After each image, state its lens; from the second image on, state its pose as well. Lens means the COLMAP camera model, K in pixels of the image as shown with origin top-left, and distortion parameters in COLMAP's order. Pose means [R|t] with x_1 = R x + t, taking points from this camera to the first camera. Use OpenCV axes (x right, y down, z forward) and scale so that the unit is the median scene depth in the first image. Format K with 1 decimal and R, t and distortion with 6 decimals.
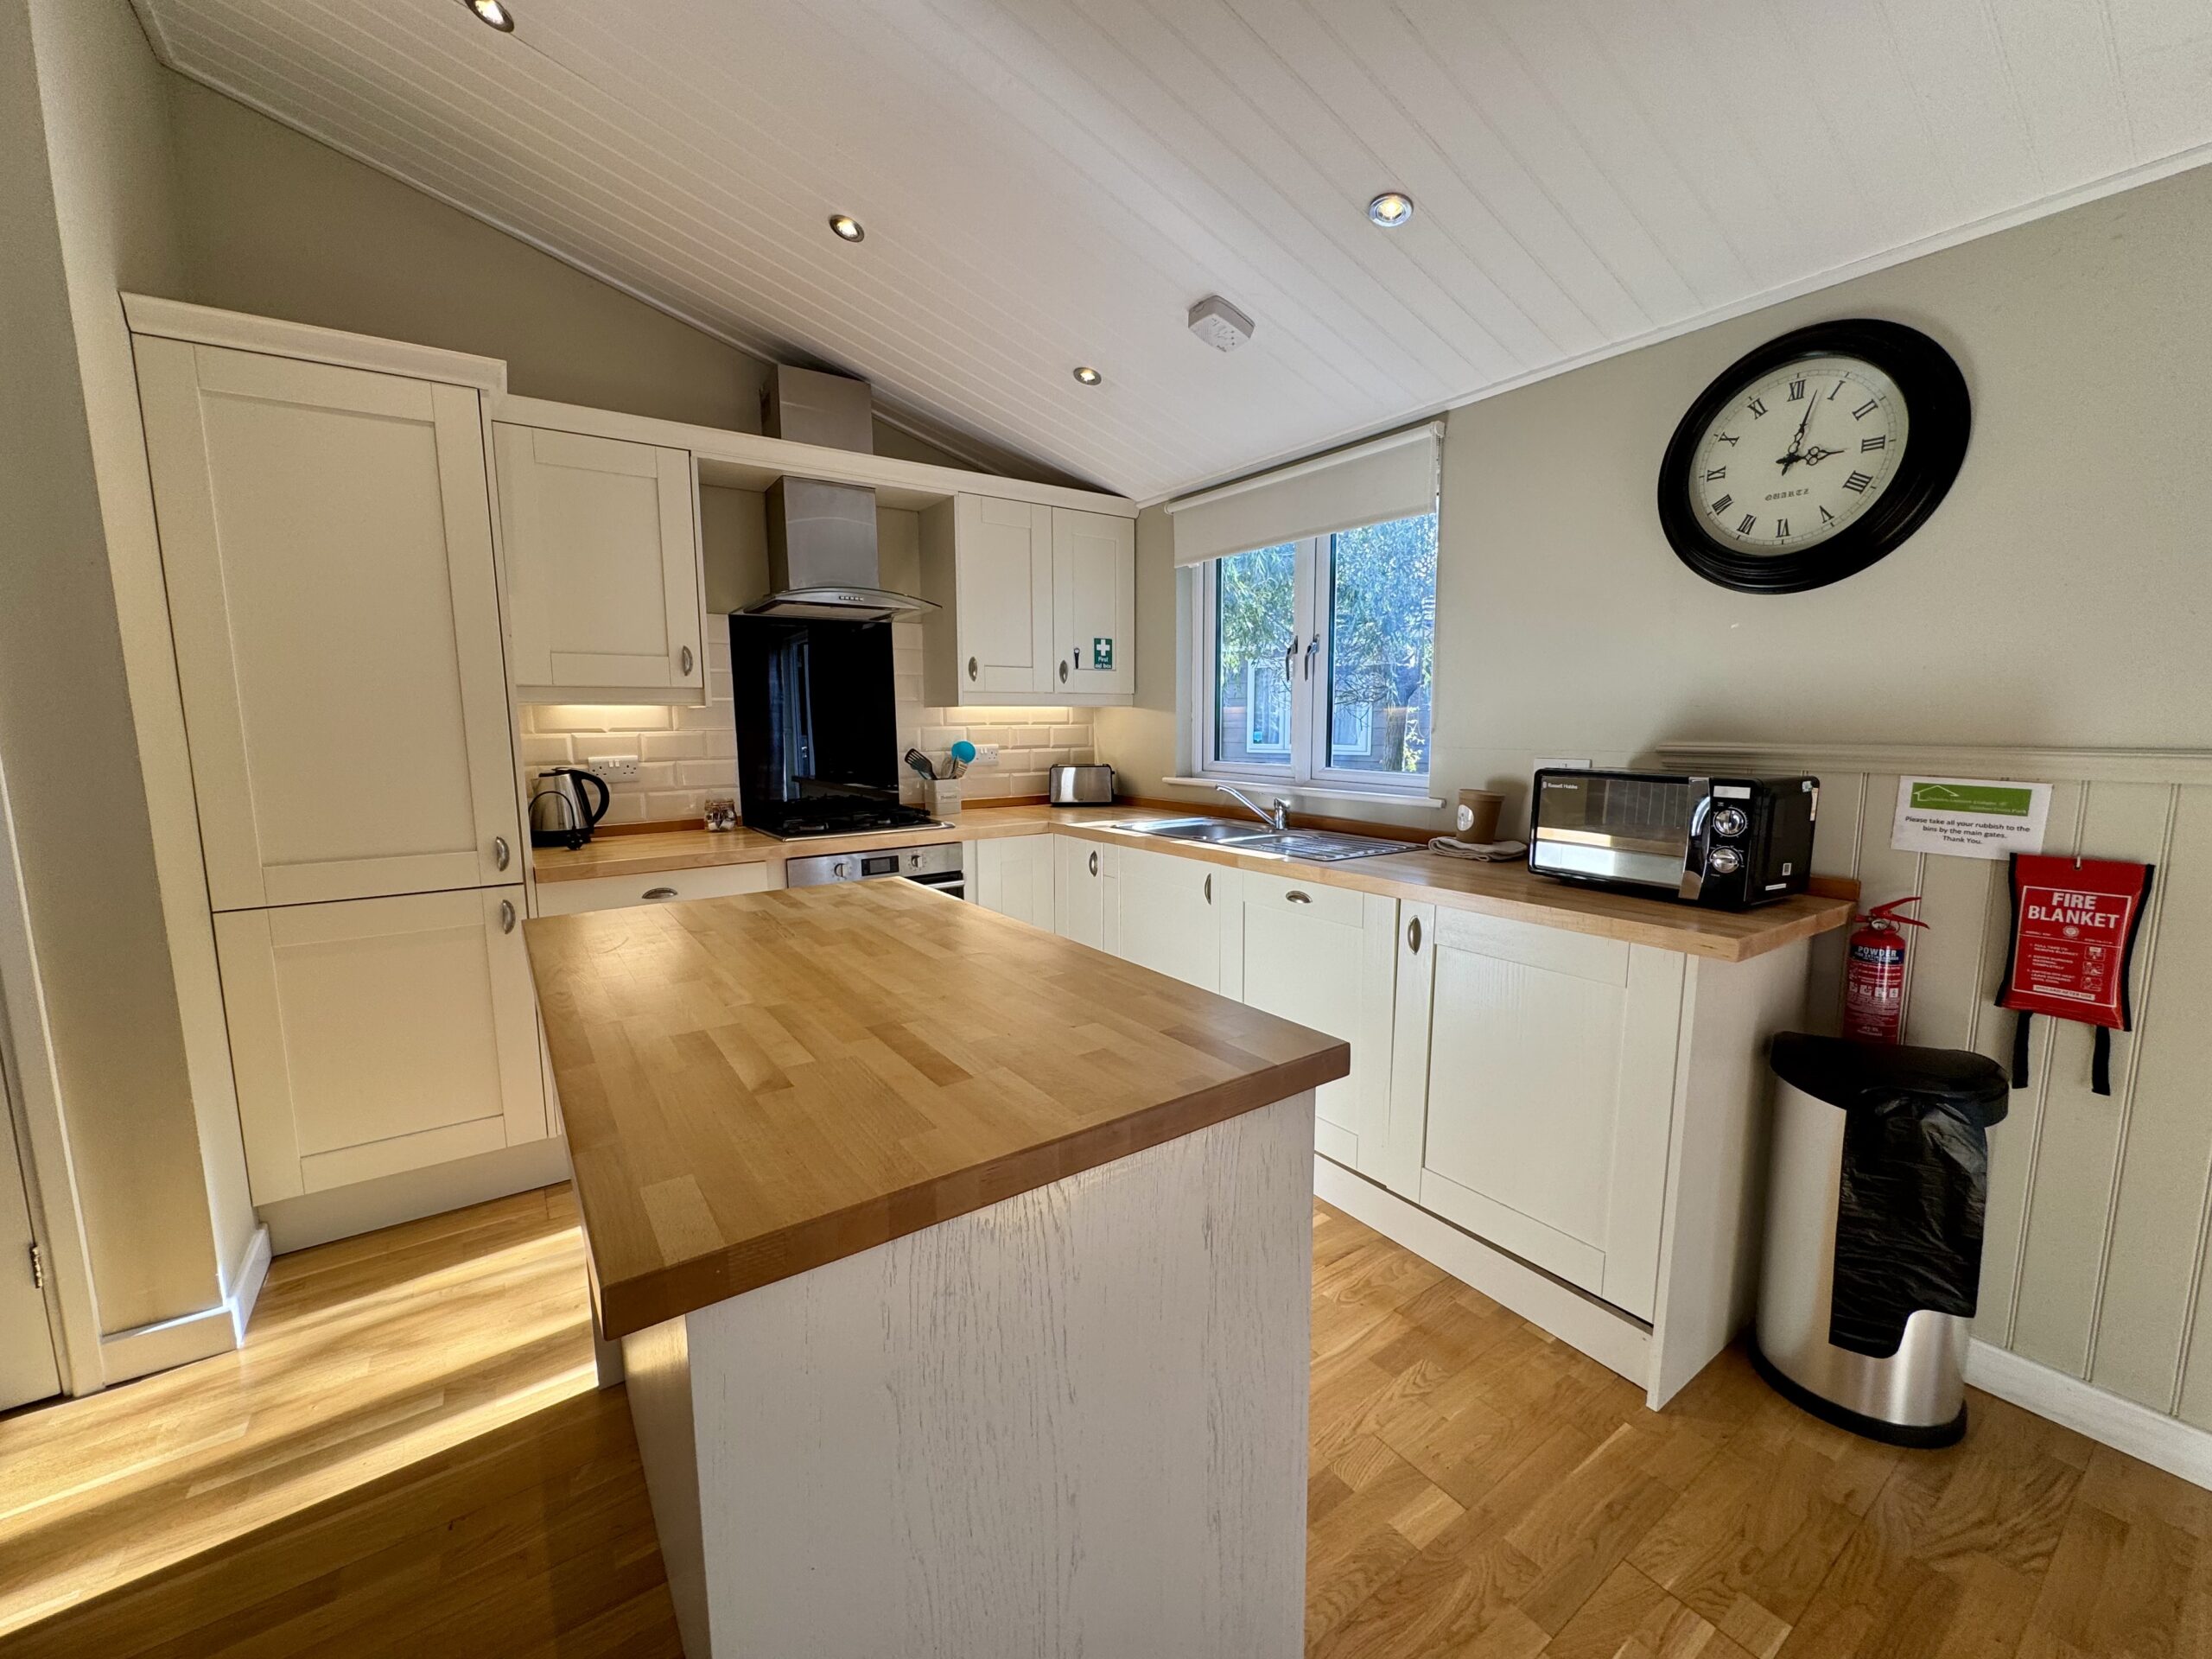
lens RADIAL K [[884.6, 0, 1118.0], [0, 884.6, 823.0], [0, 0, 1]] dist [-0.003258, -0.000246]
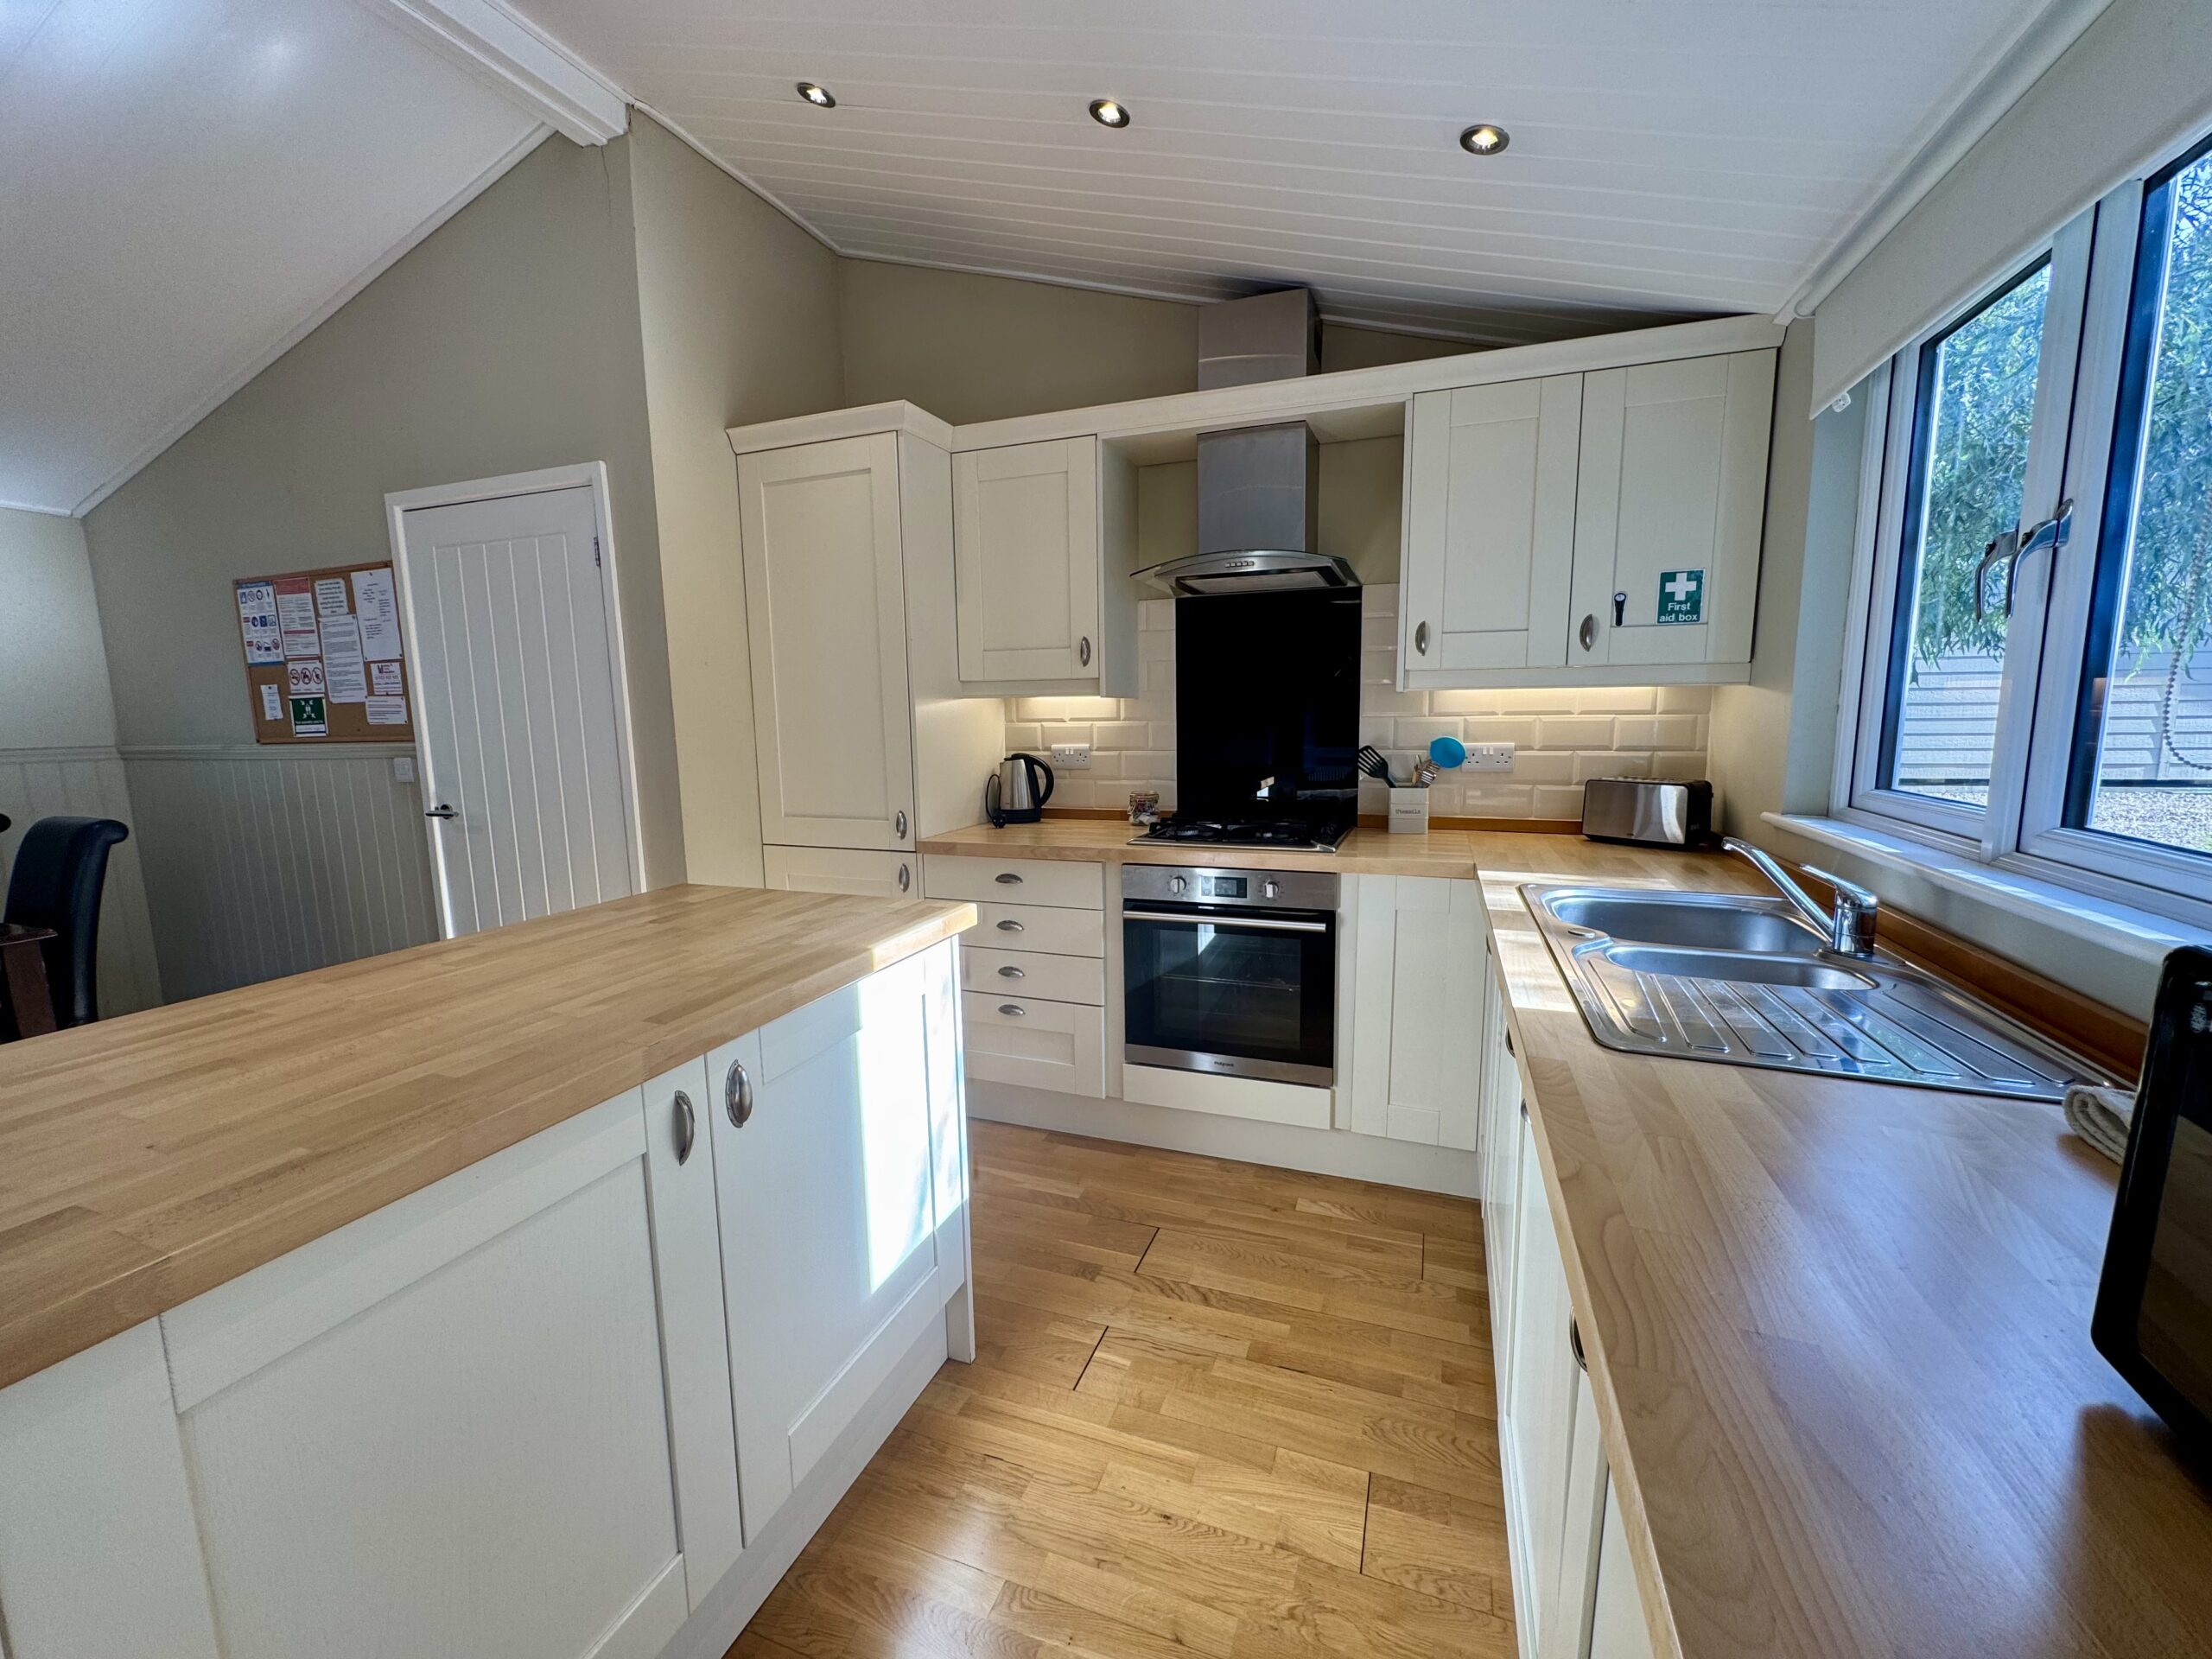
lens RADIAL K [[884.6, 0, 1103.5], [0, 884.6, 828.4], [0, 0, 1]] dist [-0.003258, -0.000246]
pose [[0.562530, 0.109404, -0.819507, 0.321406], [-0.089045, 0.993458, 0.071503, -0.052096], [0.821968, 0.032750, 0.568592, 0.407877]]
